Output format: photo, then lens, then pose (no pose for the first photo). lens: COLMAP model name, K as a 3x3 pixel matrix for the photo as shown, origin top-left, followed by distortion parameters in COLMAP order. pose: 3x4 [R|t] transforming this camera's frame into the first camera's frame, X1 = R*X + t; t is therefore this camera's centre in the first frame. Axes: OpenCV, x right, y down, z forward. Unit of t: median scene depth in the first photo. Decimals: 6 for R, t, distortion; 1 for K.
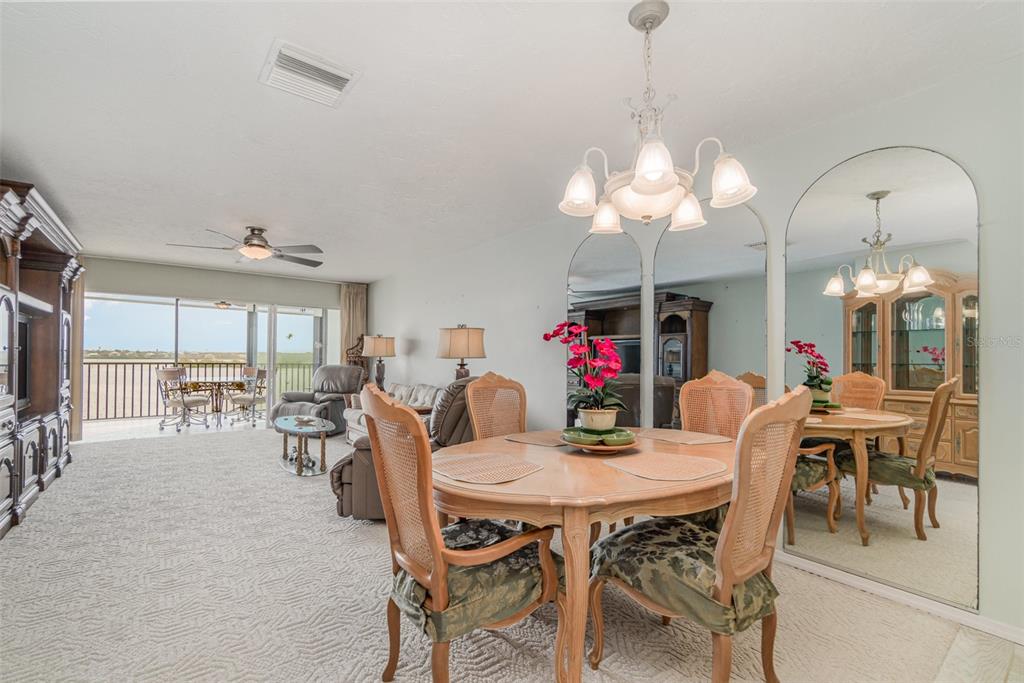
lens RADIAL K [[459.1, 0, 510.8], [0, 459.1, 358.2], [0, 0, 1]] dist [0.001063, -0.000005]
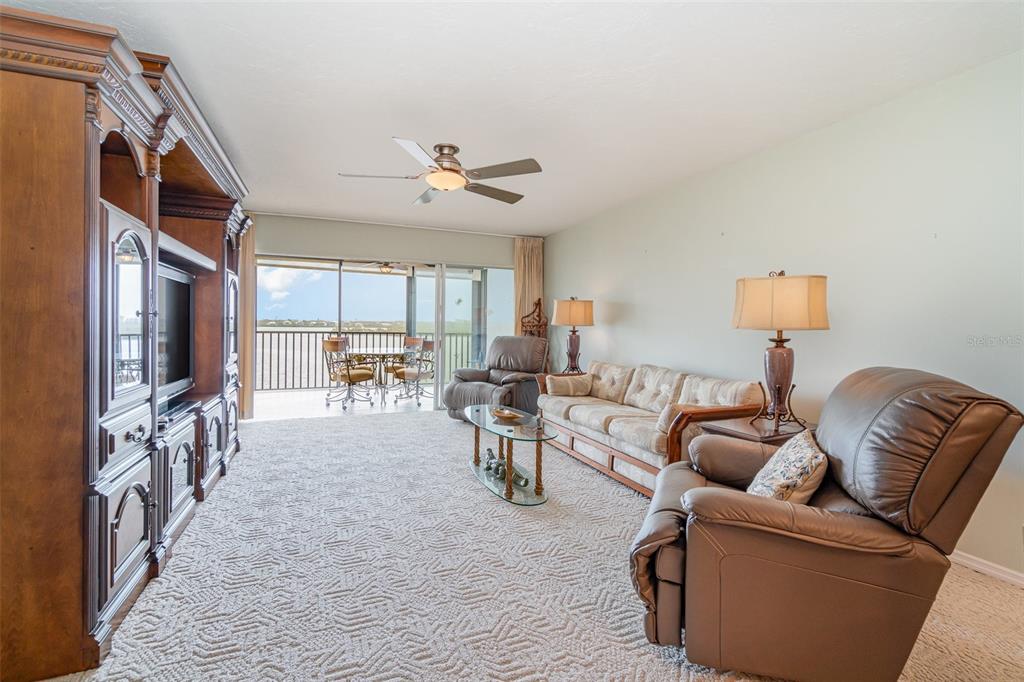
lens RADIAL K [[459.1, 0, 511.9], [0, 459.1, 332.8], [0, 0, 1]] dist [0.001063, -0.000005]
pose [[0.967262, 0.005021, -0.253732, -0.261025], [-0.001752, 0.999913, 0.013107, -0.002318], [0.253776, -0.012233, 0.967186, 0.315344]]
